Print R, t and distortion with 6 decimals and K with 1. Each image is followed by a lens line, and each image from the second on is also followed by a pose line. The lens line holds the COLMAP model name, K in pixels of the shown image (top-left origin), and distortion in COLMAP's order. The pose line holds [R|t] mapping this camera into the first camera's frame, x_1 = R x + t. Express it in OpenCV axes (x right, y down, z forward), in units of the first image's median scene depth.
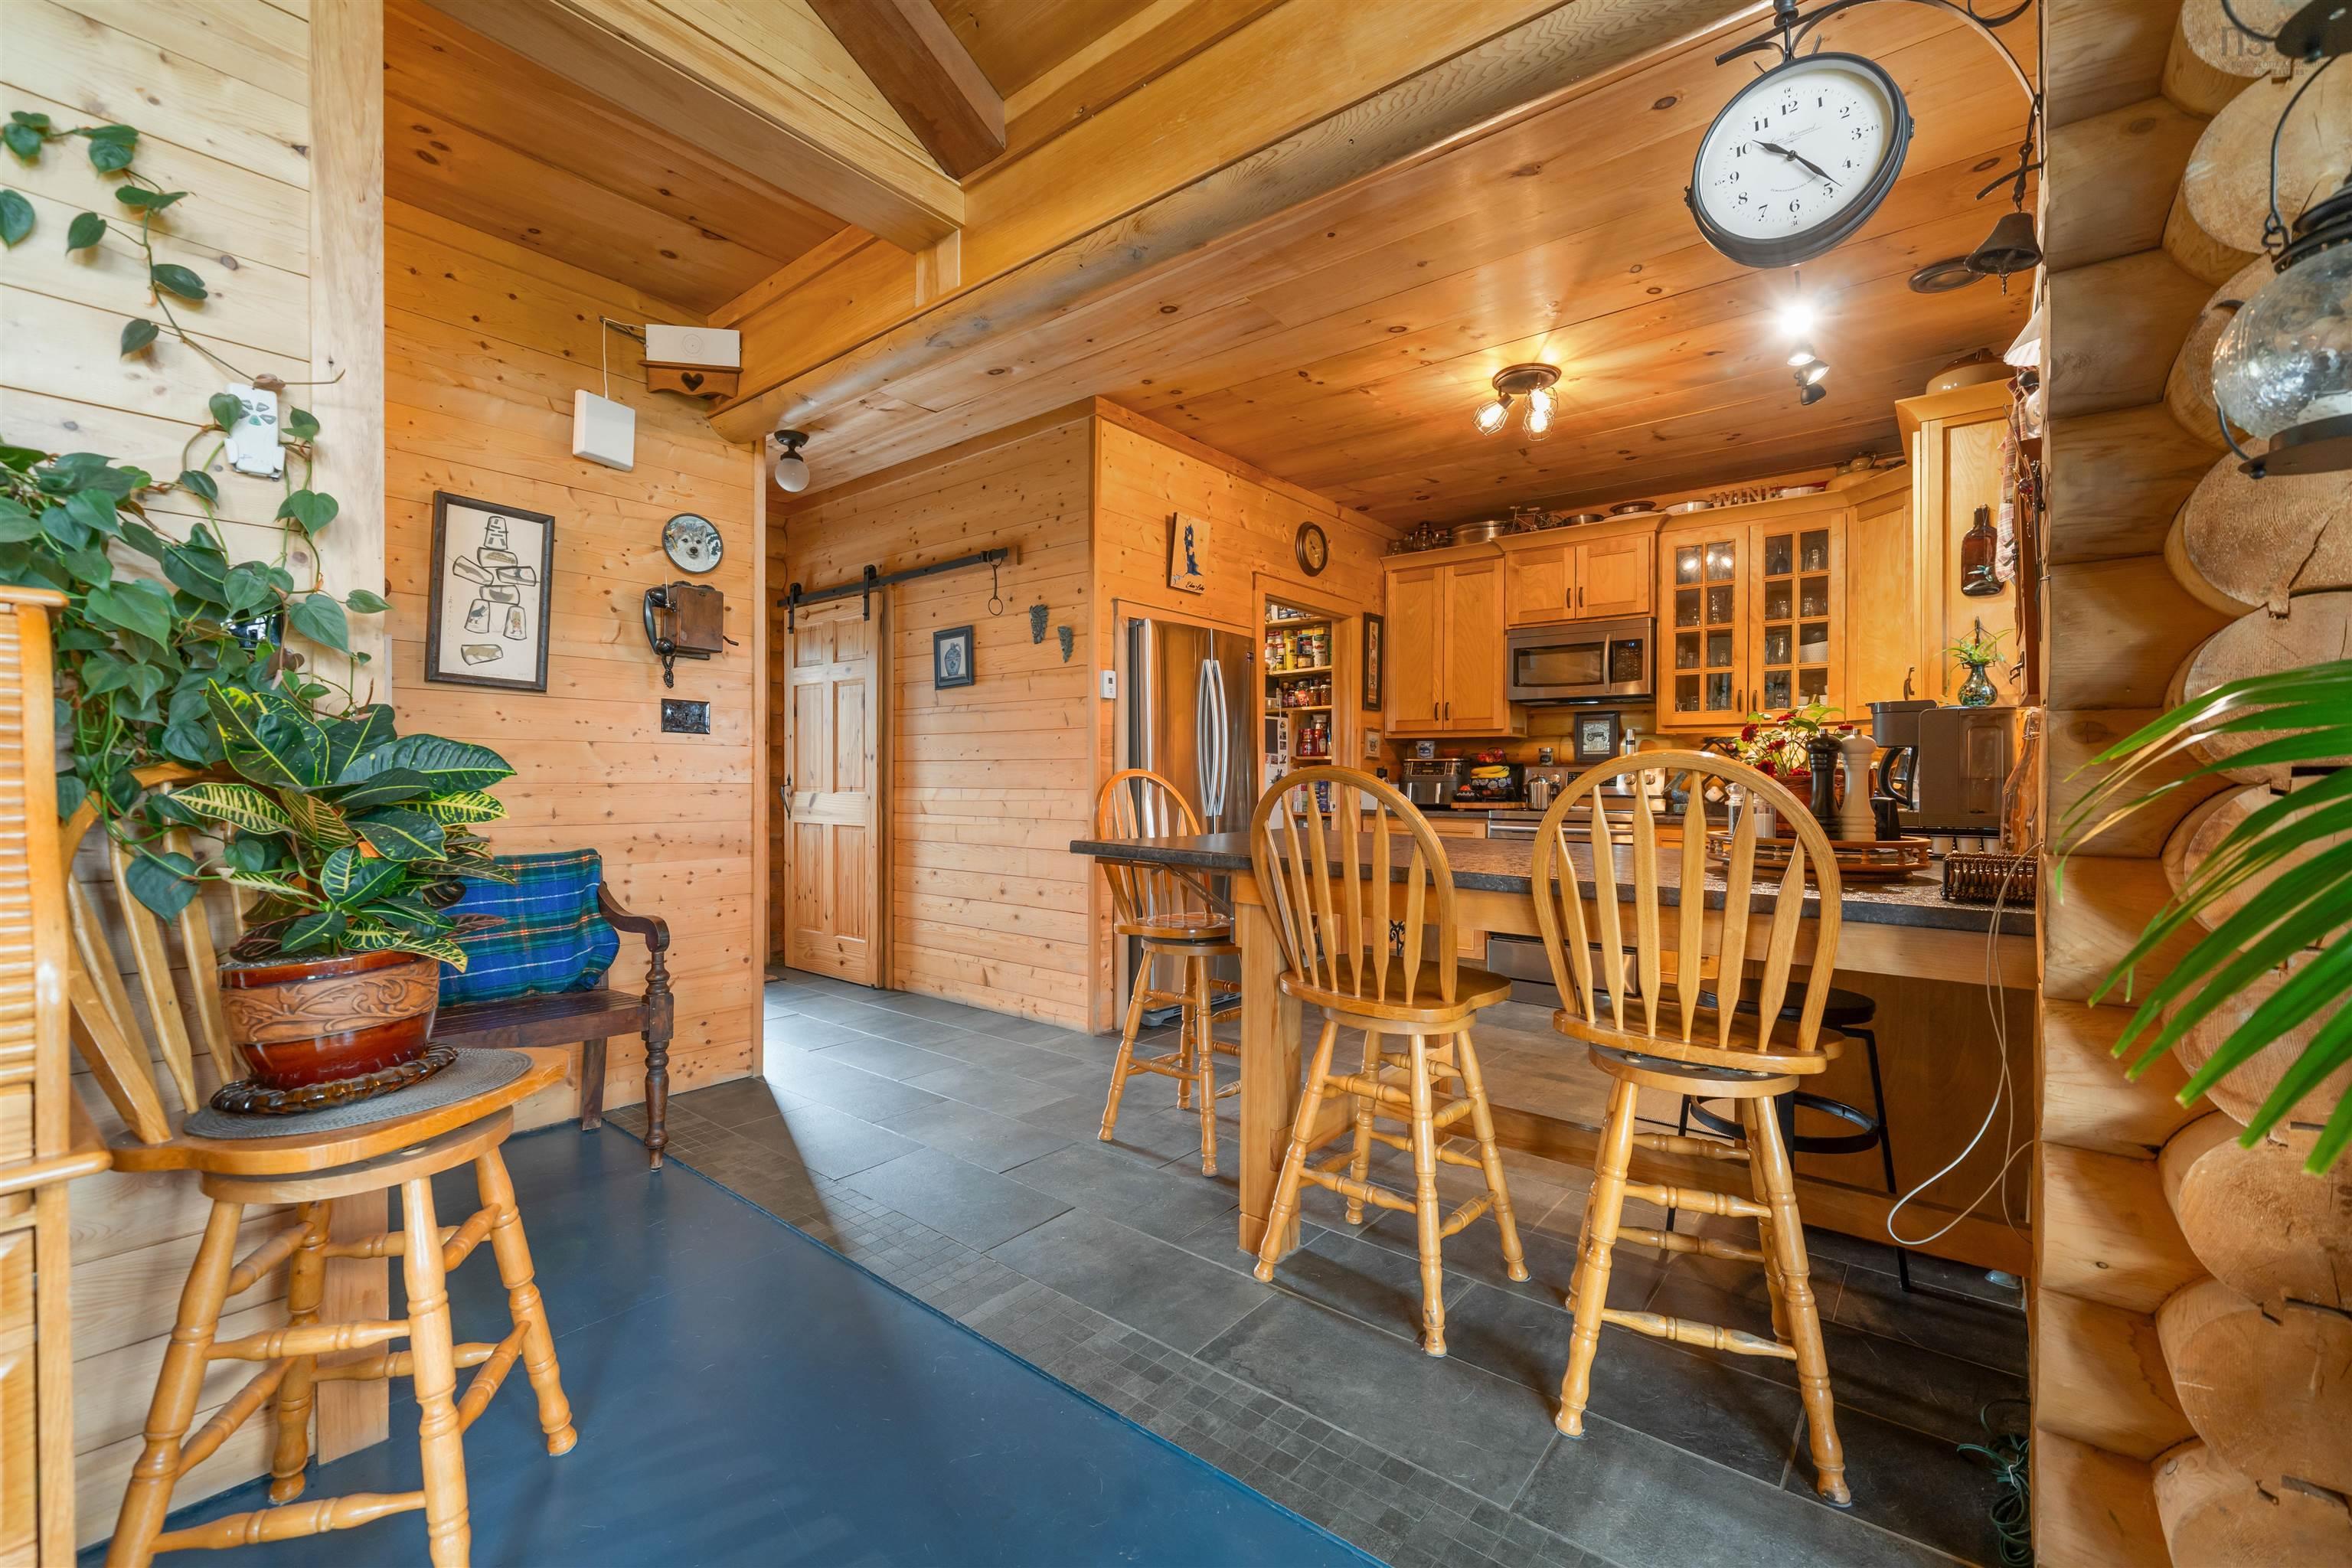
lens RADIAL K [[975.7, 0, 1180.5], [0, 975.7, 780.6], [0, 0, 1]] dist [-0.000725, 0.000235]
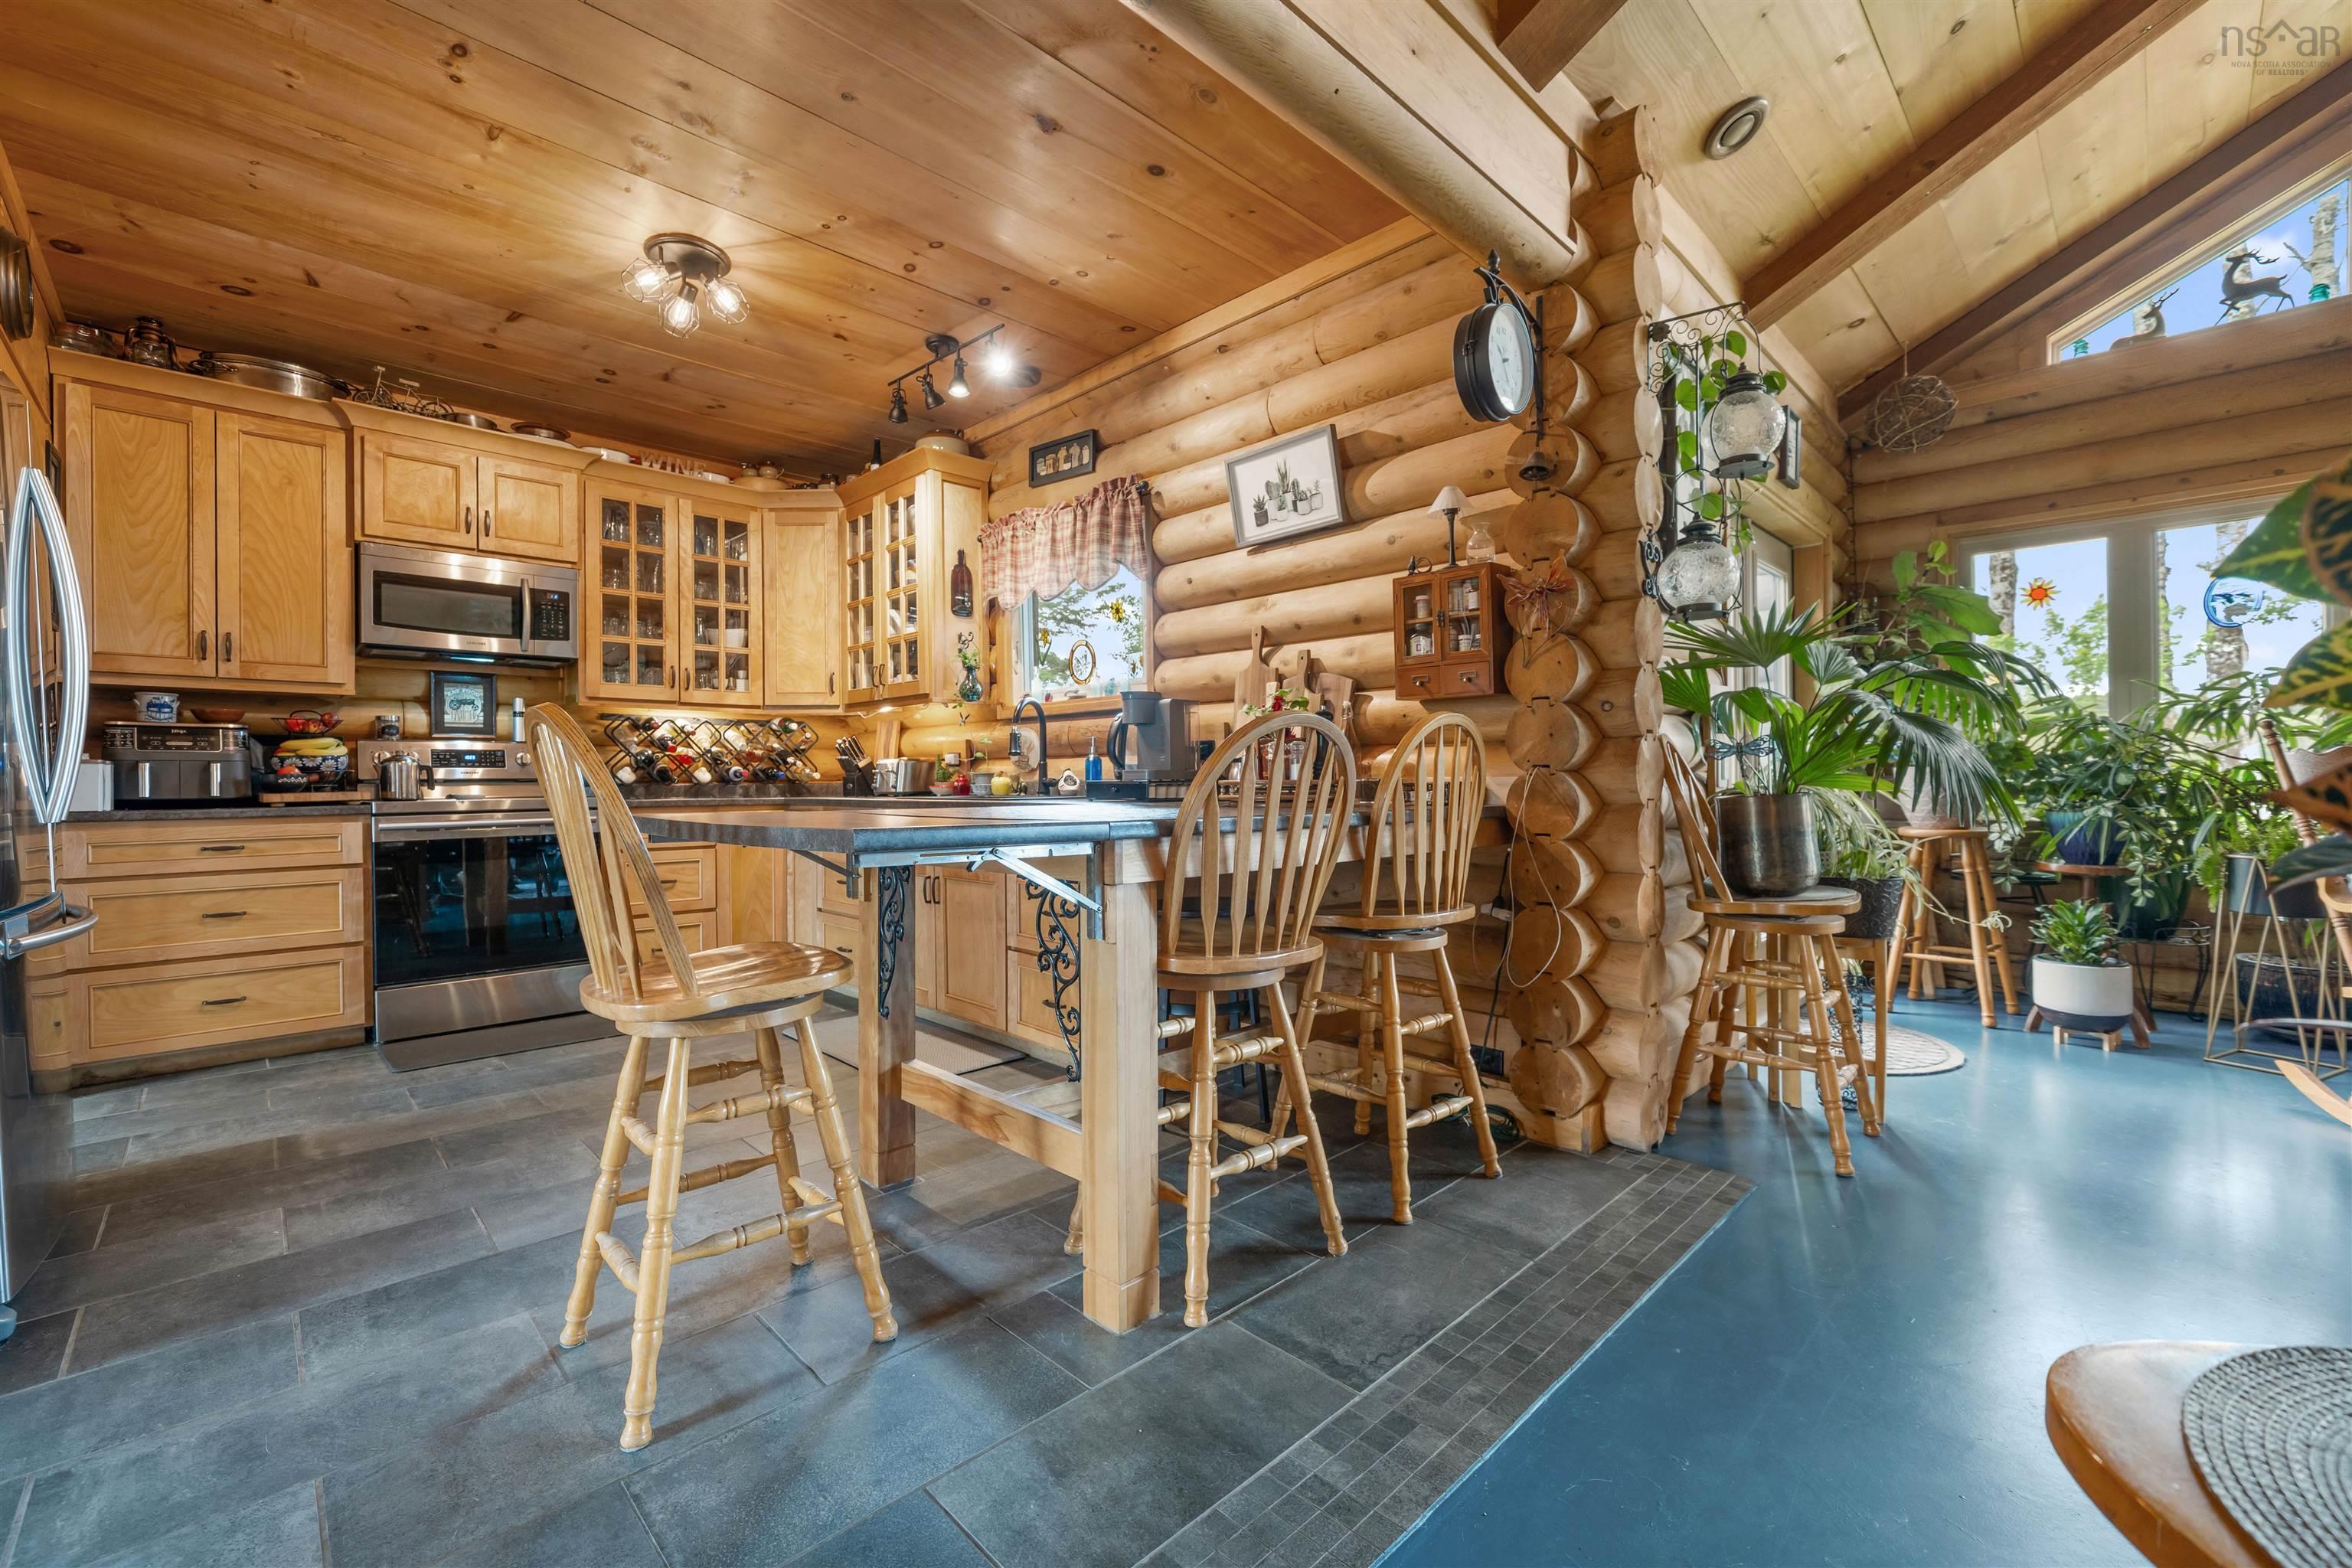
lens RADIAL K [[975.7, 0, 1174.6], [0, 975.7, 779.3], [0, 0, 1]] dist [-0.000725, 0.000235]
pose [[0.118837, -0.007205, 0.992888, -0.326943], [0.008877, 0.999941, 0.006193, 0.017283], [-0.992874, 0.008078, 0.118894, 0.404496]]
